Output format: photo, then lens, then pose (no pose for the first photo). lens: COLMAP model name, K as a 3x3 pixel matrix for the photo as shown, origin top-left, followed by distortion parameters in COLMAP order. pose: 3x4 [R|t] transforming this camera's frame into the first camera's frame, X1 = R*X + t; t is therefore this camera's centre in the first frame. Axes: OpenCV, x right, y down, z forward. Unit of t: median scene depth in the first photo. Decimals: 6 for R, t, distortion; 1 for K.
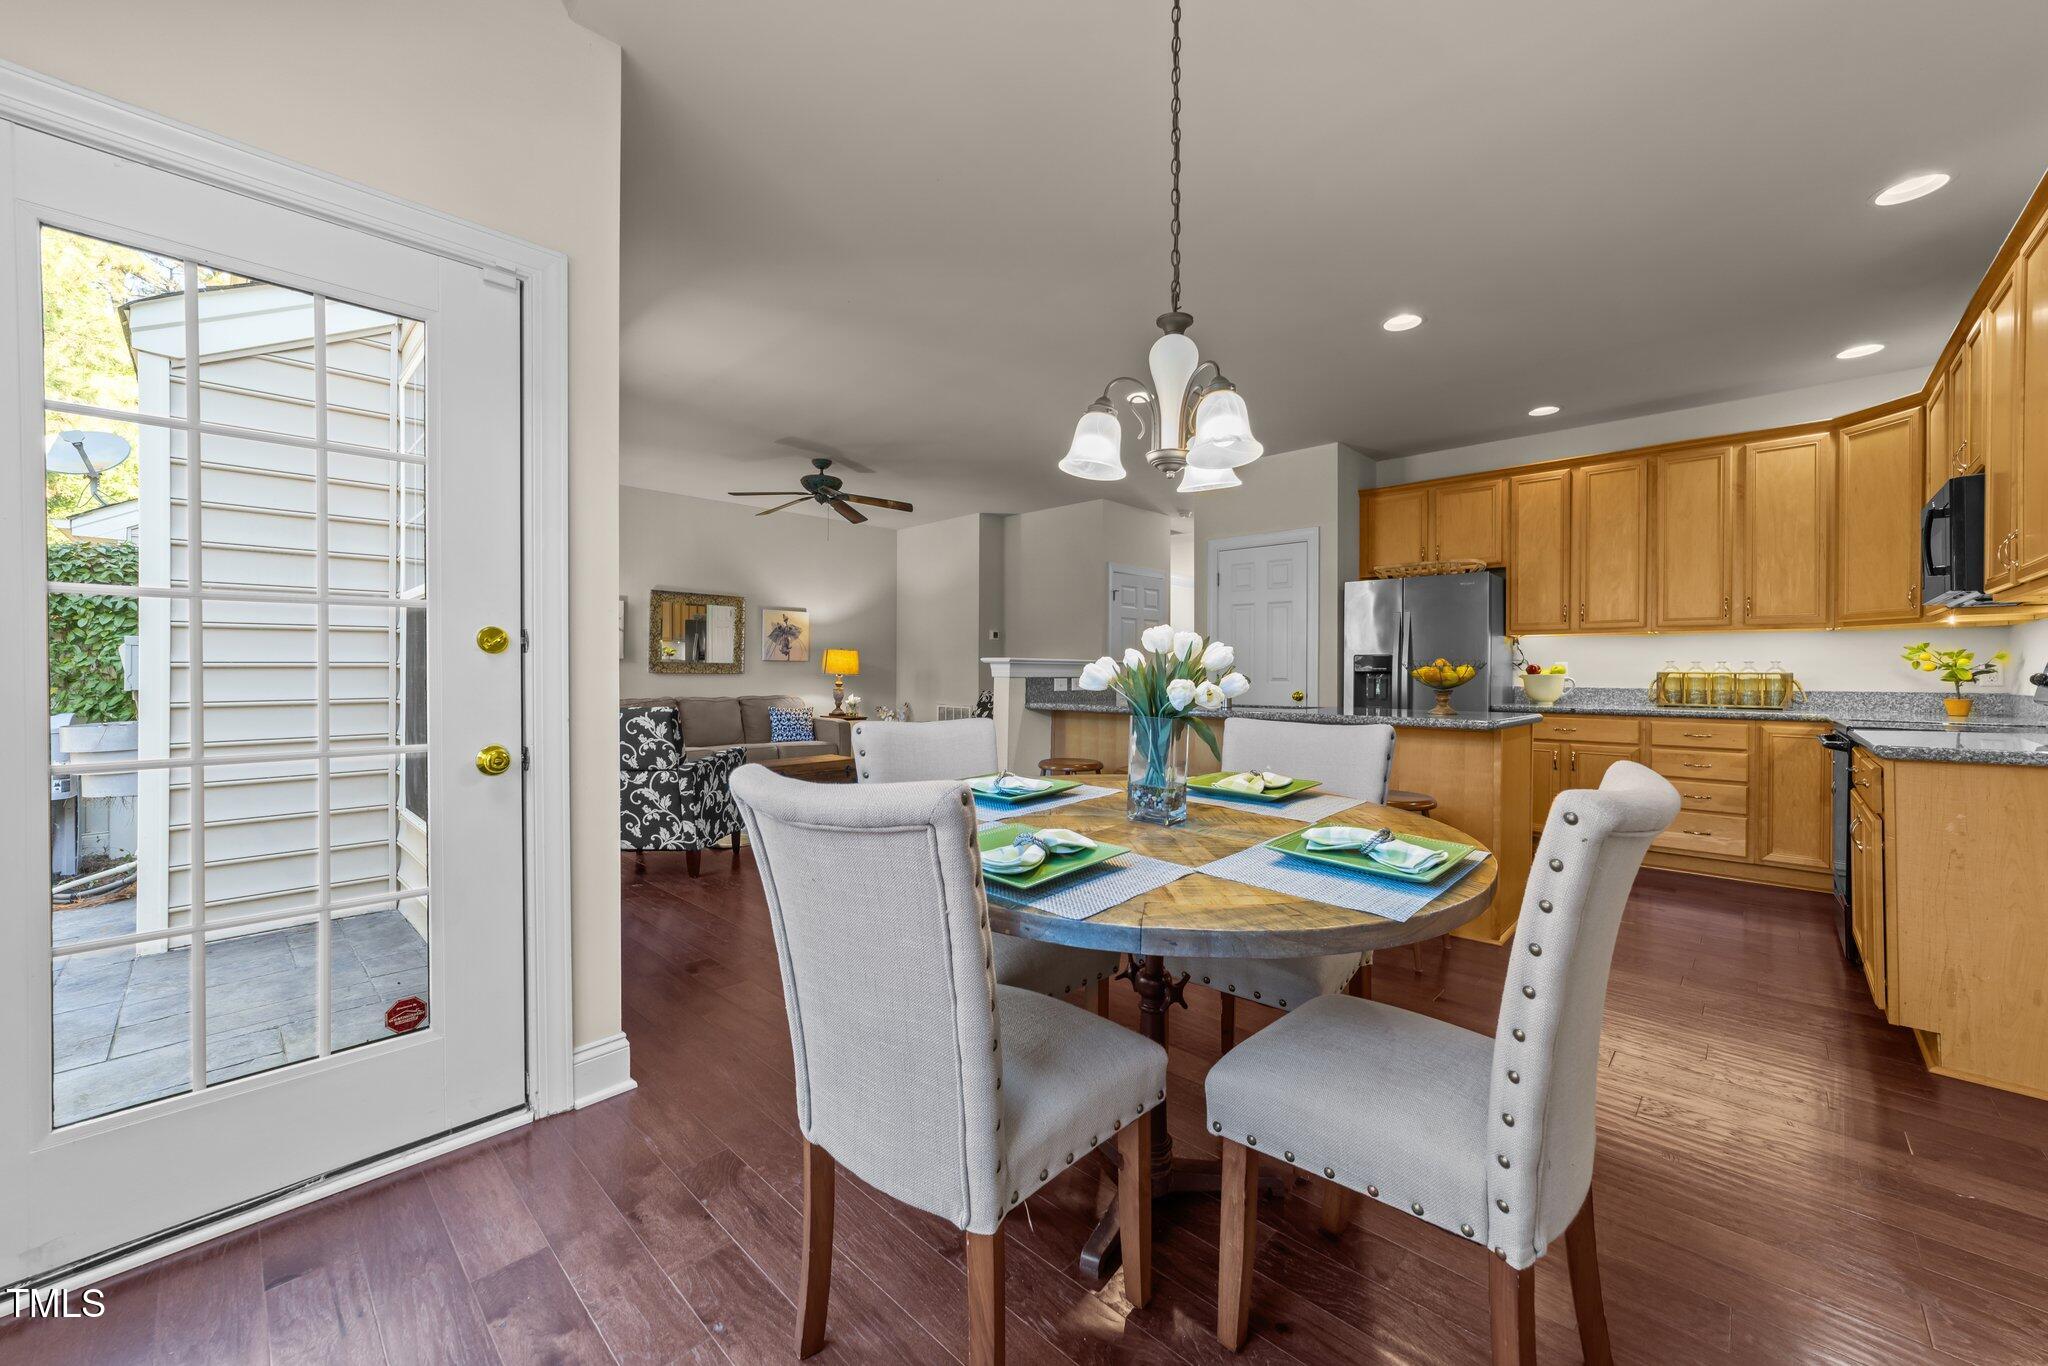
lens RADIAL K [[785.4, 0, 1031.1], [0, 785.4, 676.5], [0, 0, 1]] dist [0.000748, 0.001464]
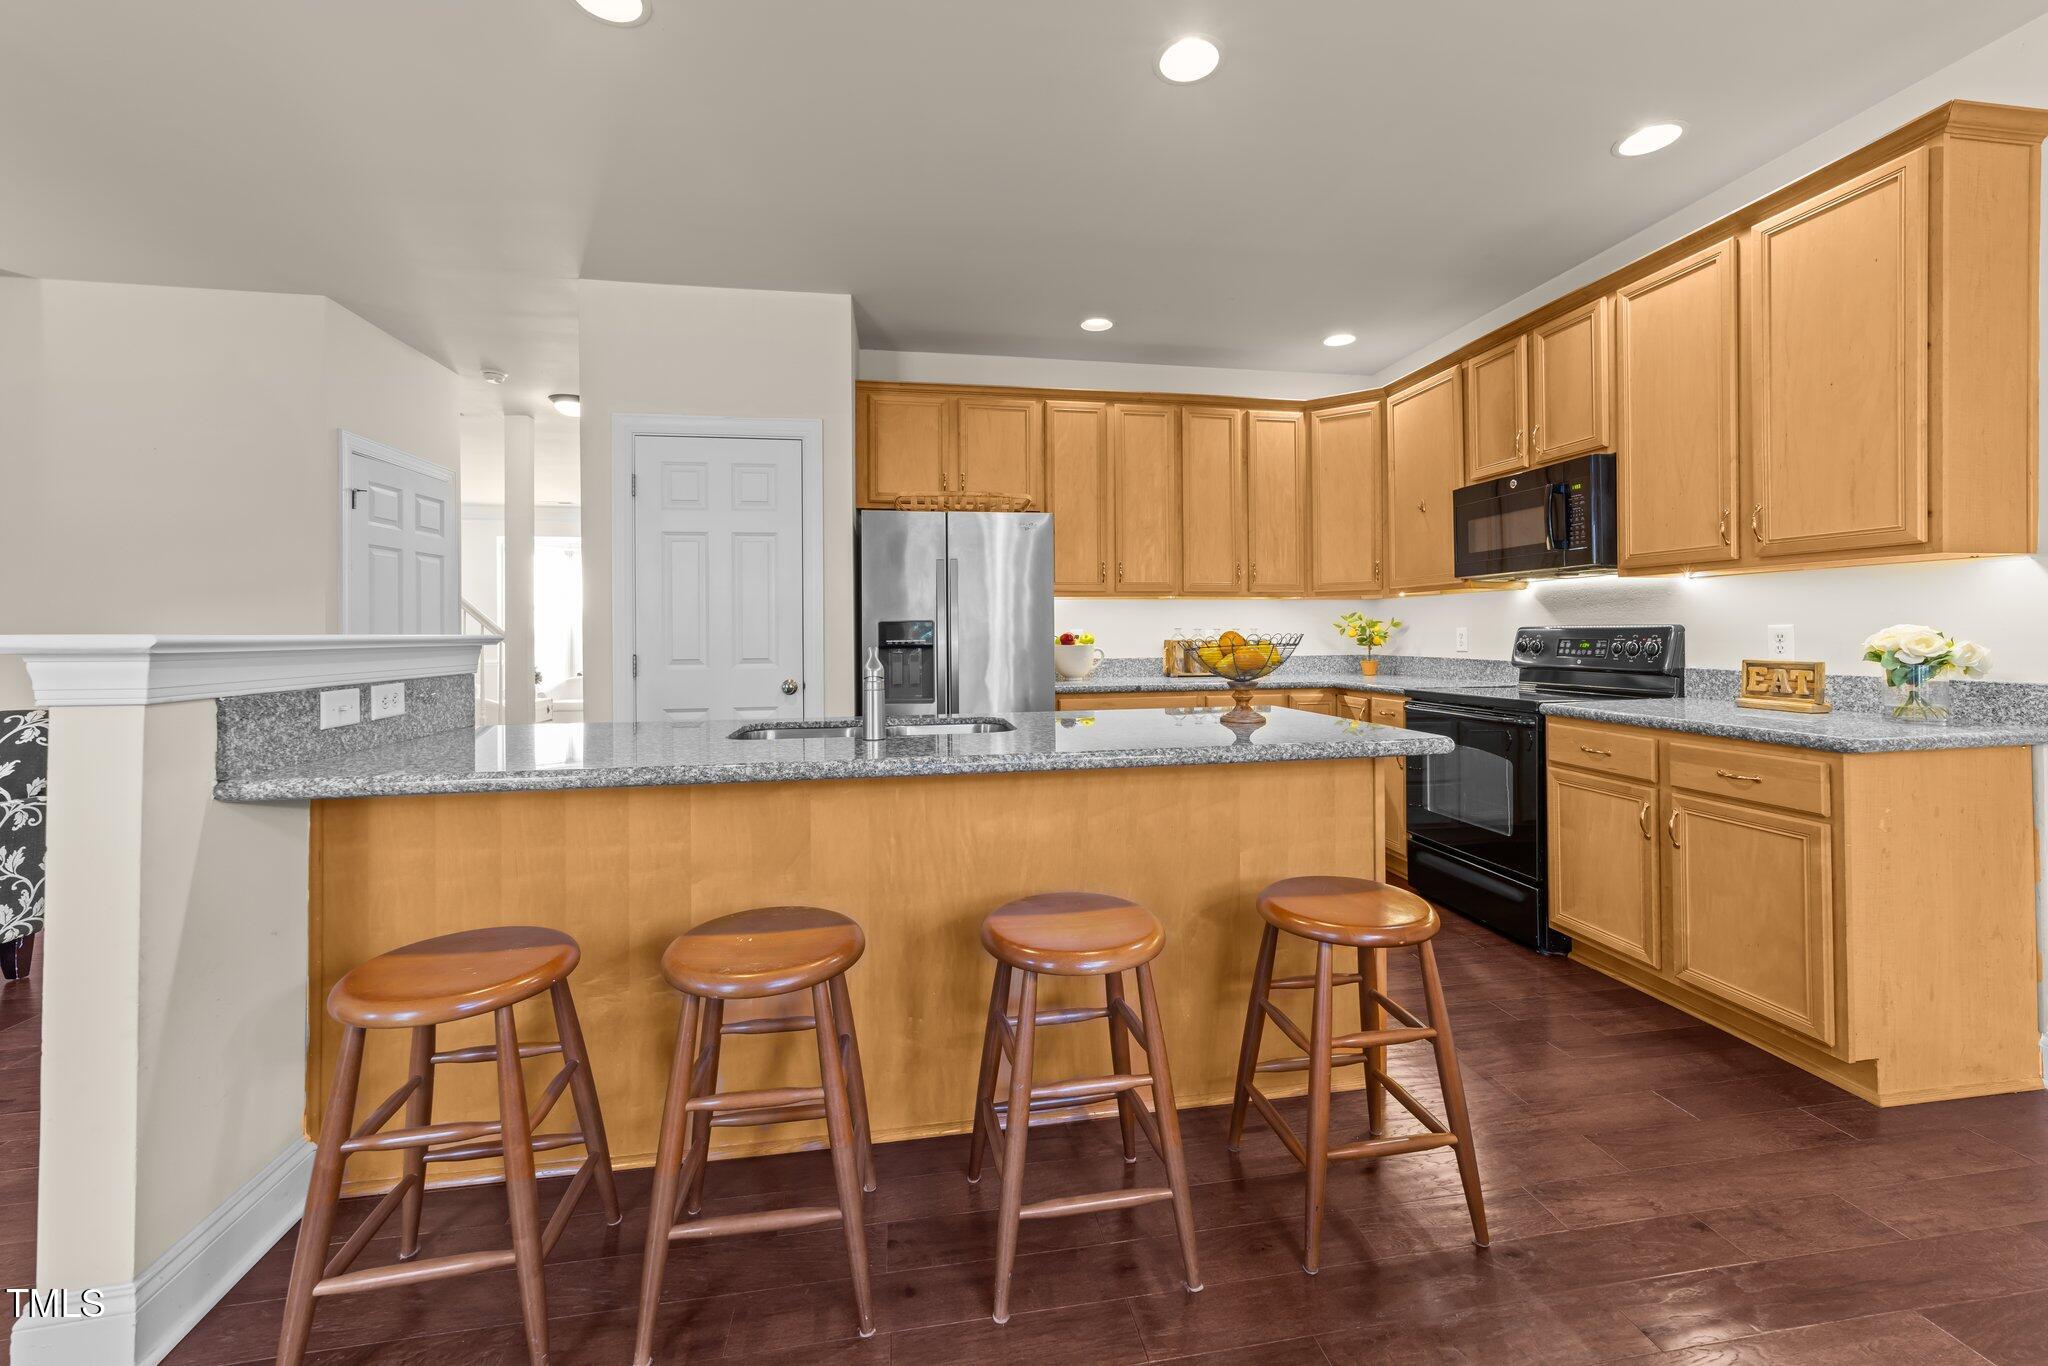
lens RADIAL K [[785.4, 0, 1003.8], [0, 785.4, 633.1], [0, 0, 1]] dist [0.000748, 0.001464]
pose [[0.604099, -0.013147, 0.796800, -0.066977], [0.016314, 0.999858, 0.004129, -0.021170], [-0.796742, 0.010505, 0.604228, 0.608666]]
